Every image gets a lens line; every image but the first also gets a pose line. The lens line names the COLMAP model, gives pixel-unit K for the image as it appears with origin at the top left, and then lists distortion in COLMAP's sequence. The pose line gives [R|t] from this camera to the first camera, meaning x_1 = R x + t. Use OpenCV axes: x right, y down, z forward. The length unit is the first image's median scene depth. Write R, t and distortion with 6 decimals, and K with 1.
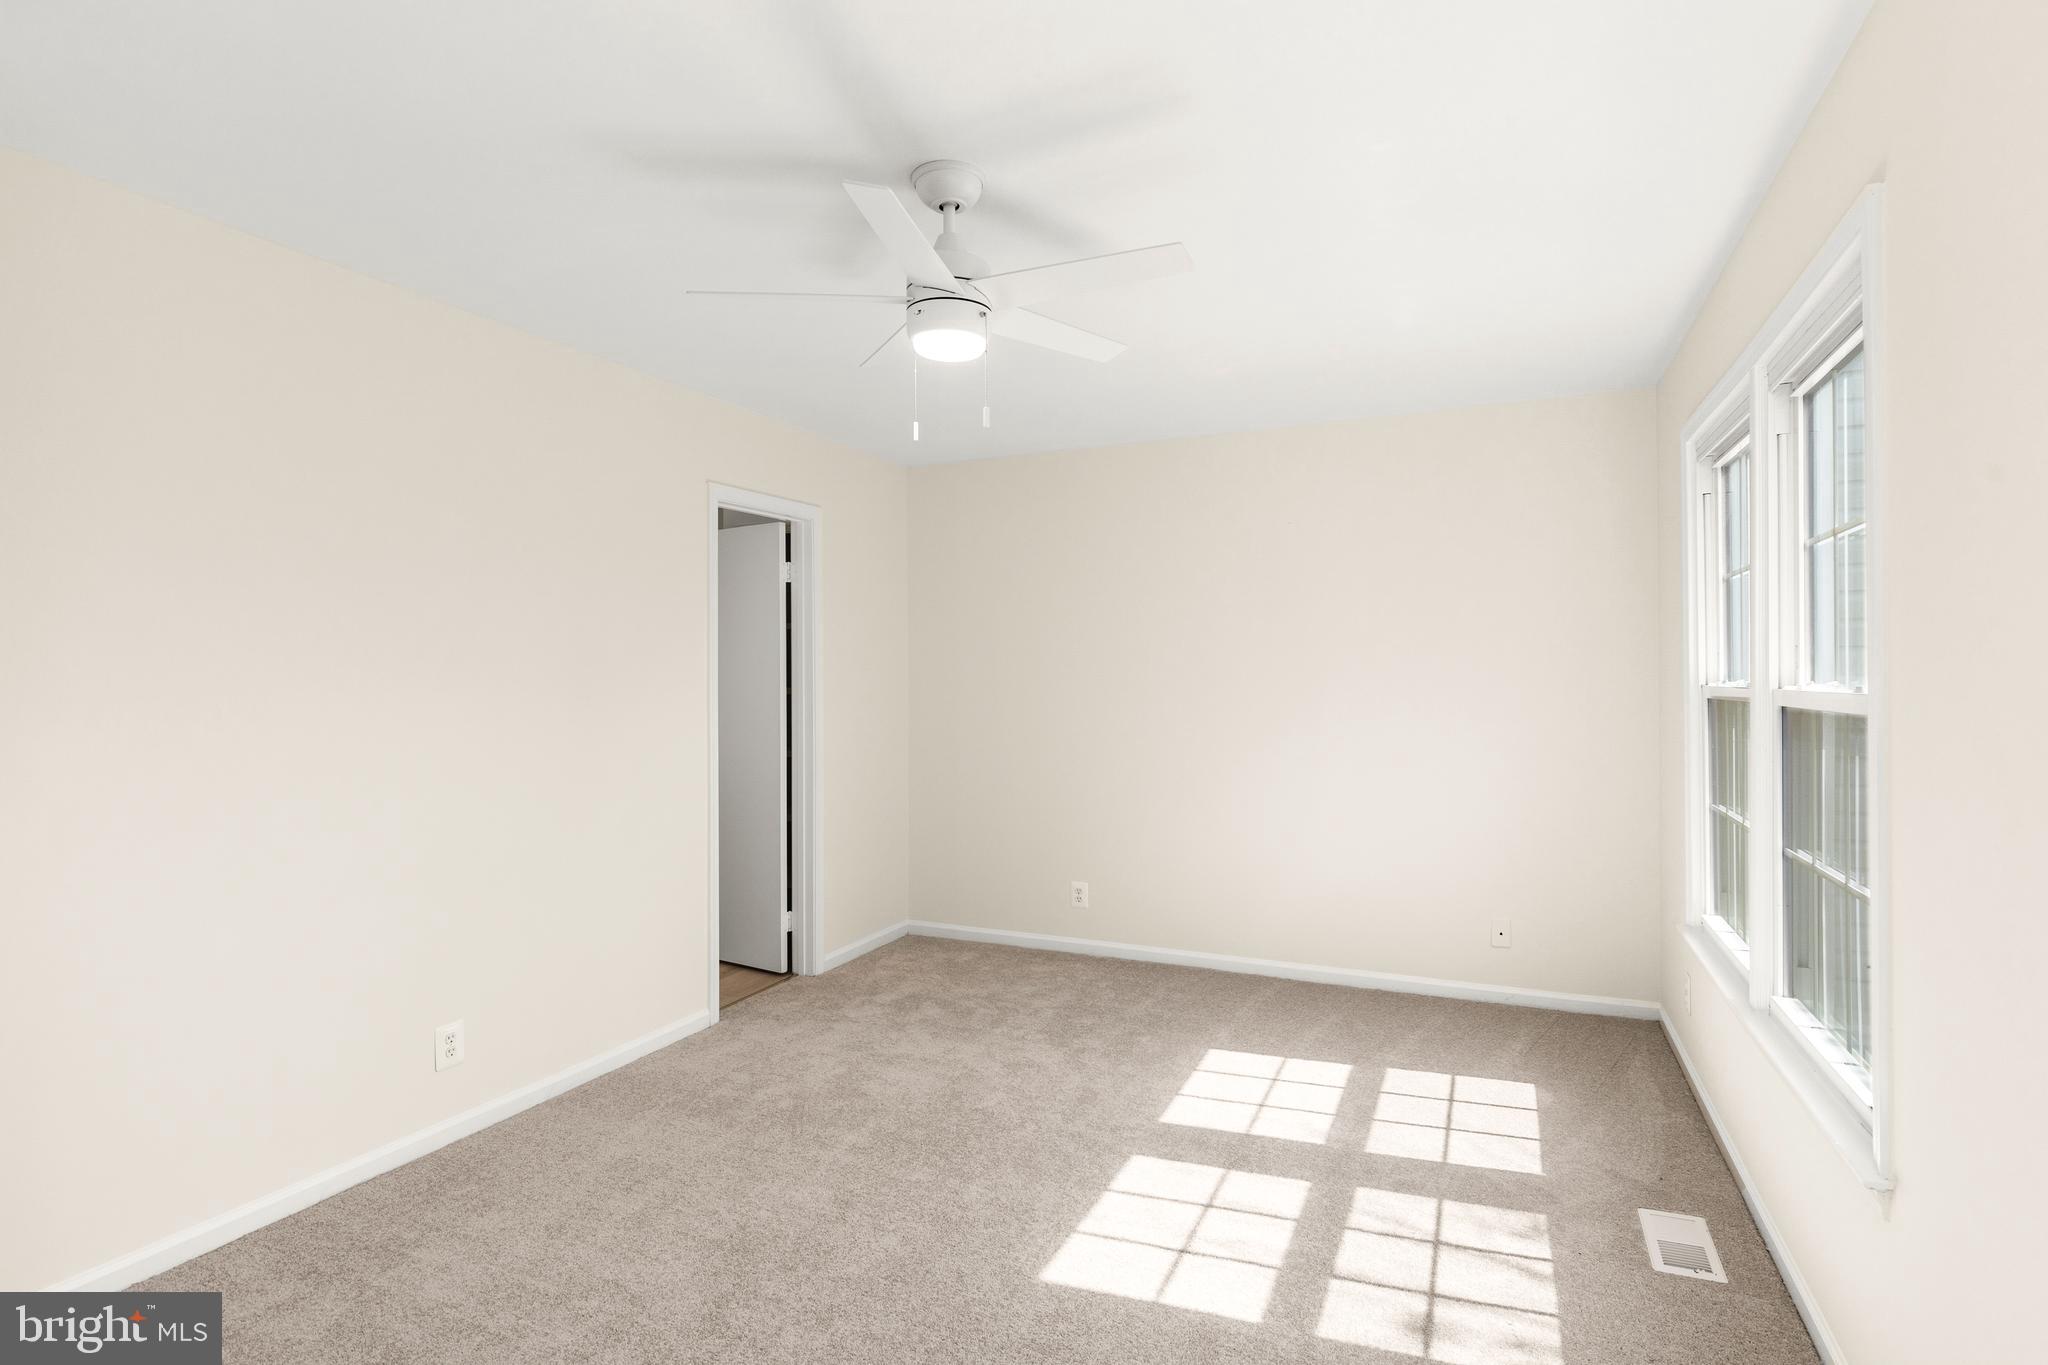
lens RADIAL K [[1008.6, 0, 1024.4], [0, 1008.6, 679.2], [0, 0, 1]] dist [0.003598, -0.005291]
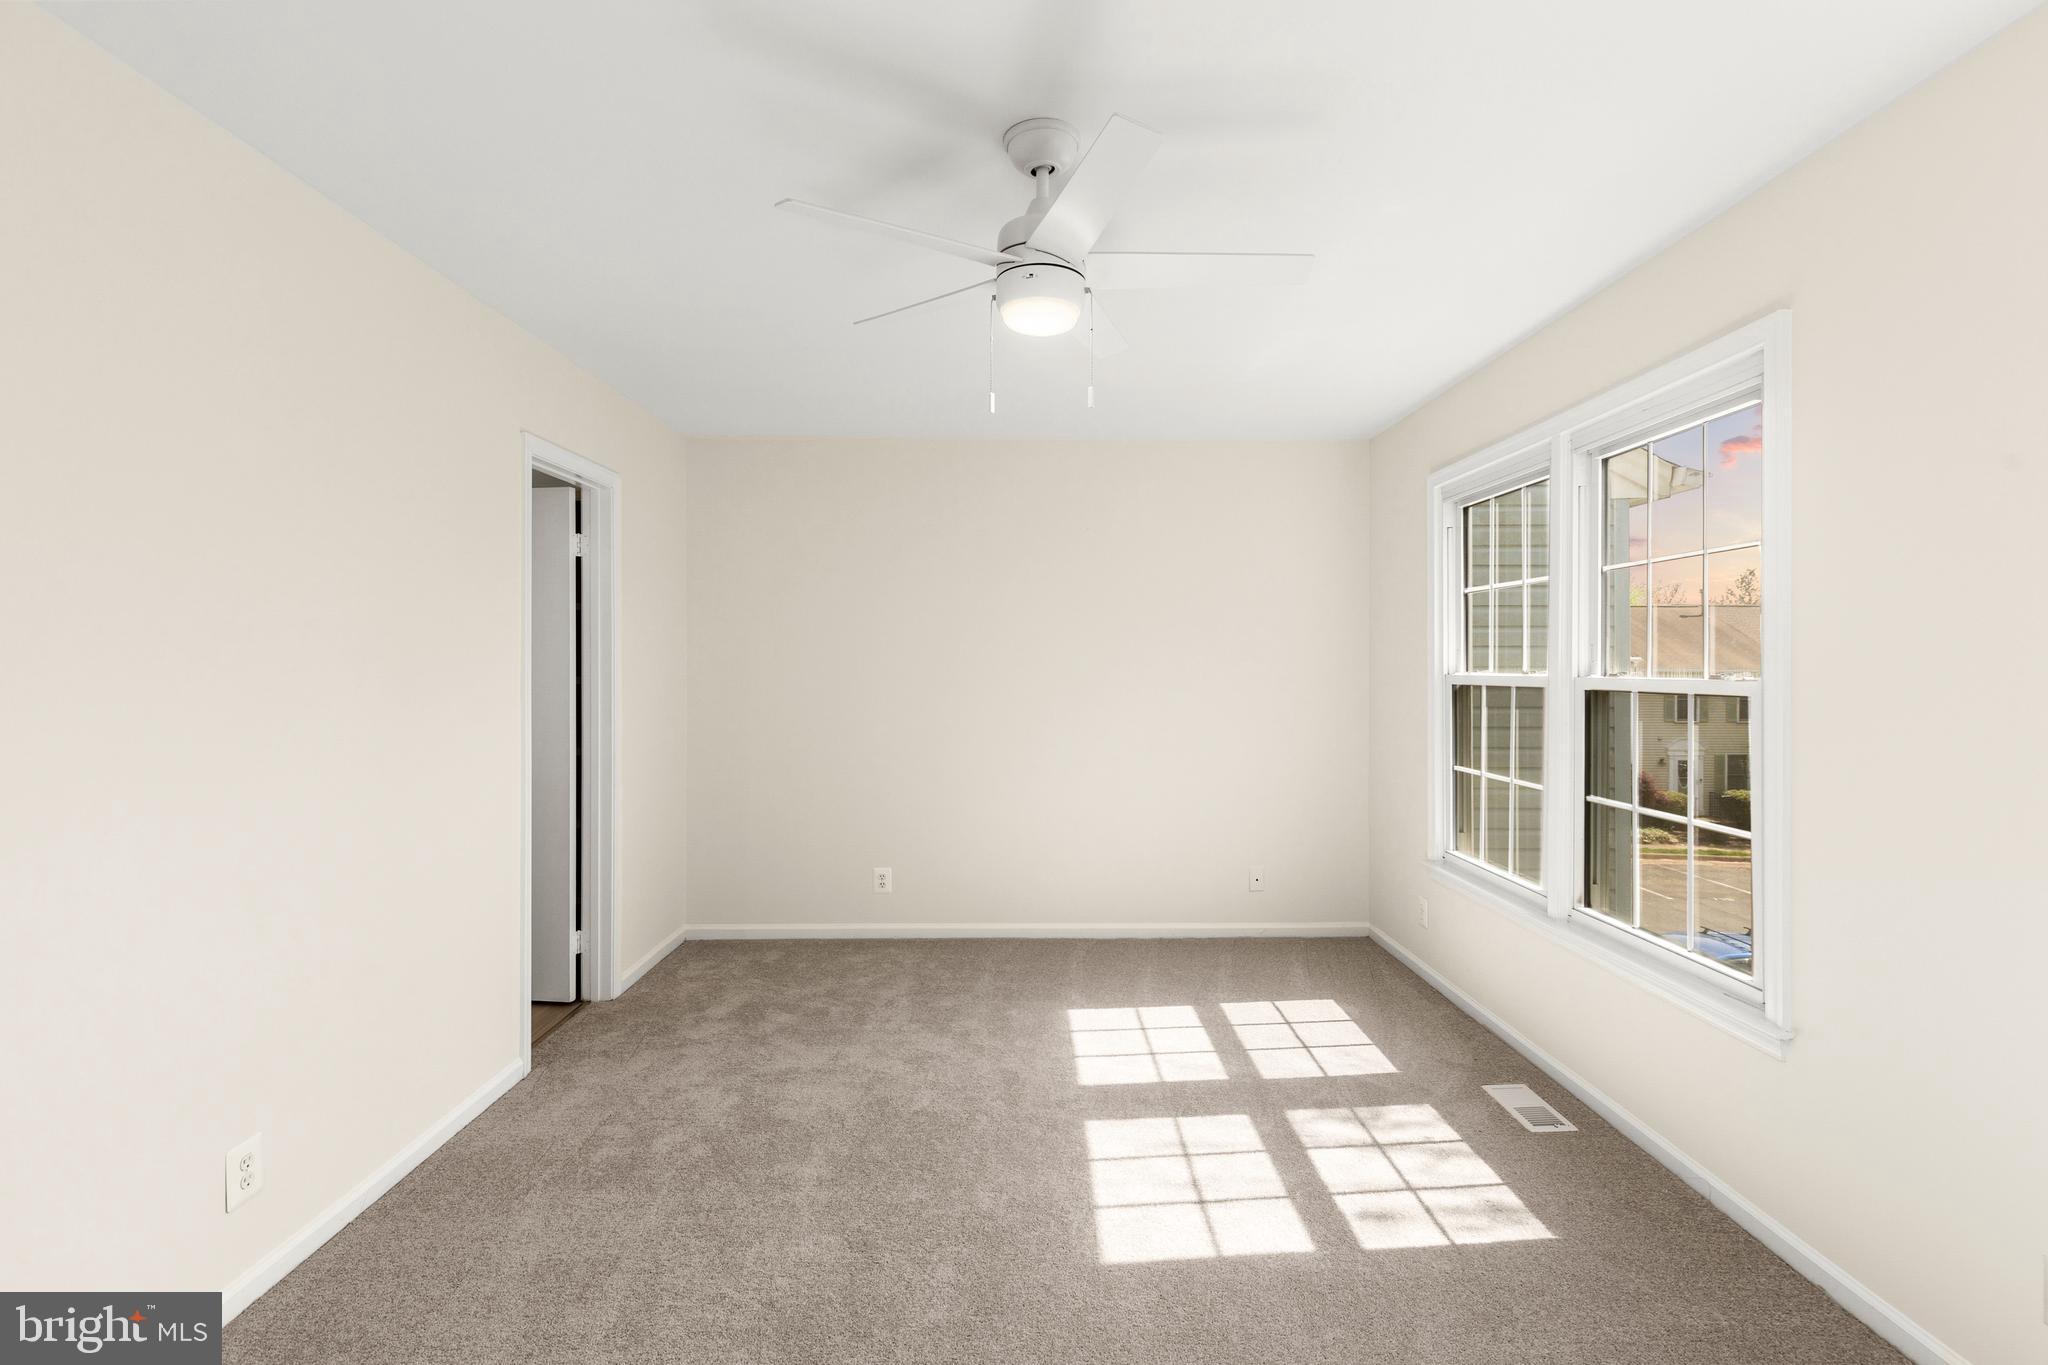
lens RADIAL K [[923.4, 0, 1029.1], [0, 923.4, 670.5], [0, 0, 1]] dist [0.006750, -0.001416]
pose [[0.904211, 0.002409, 0.427079, -0.311842], [-0.003215, 0.999994, 0.001168, 0.001452], [-0.427074, -0.002429, 0.904214, 0.144487]]
